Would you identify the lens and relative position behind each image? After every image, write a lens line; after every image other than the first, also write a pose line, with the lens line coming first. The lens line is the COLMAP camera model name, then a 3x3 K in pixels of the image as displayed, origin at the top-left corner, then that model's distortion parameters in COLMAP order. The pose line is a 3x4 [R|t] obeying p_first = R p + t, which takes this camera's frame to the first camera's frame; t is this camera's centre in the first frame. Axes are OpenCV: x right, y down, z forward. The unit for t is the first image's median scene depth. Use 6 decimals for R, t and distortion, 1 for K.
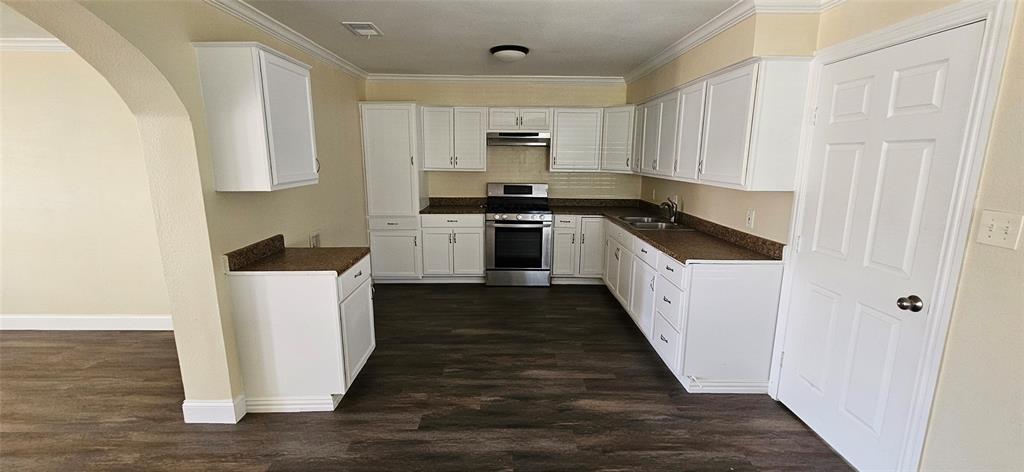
lens RADIAL K [[418.6, 0, 512.0], [0, 418.6, 236.0], [0, 0, 1]] dist [0.000203, 0.000370]
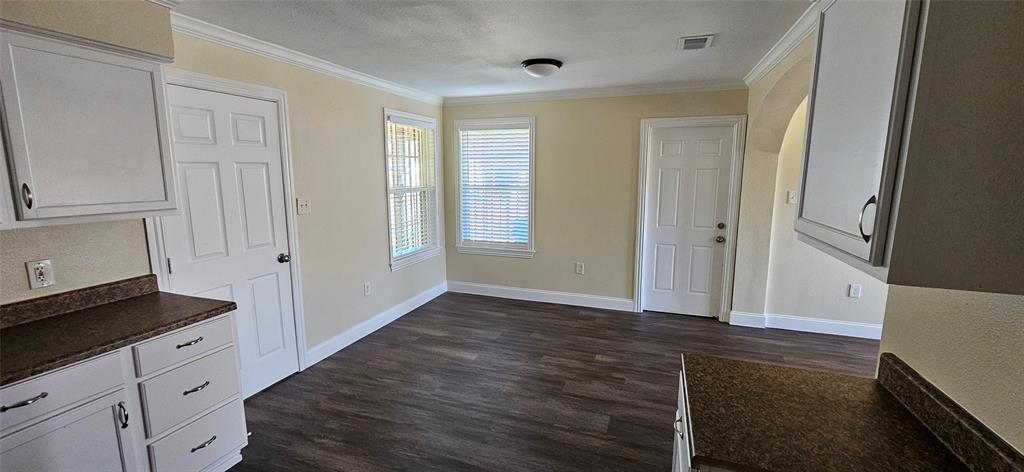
lens RADIAL K [[418.6, 0, 512.0], [0, 418.6, 236.0], [0, 0, 1]] dist [0.000203, 0.000370]
pose [[-0.934946, -0.064278, 0.348918, -0.294518], [0.059271, 0.941333, 0.332233, -0.249508], [-0.349804, 0.331300, -0.876286, 1.230191]]
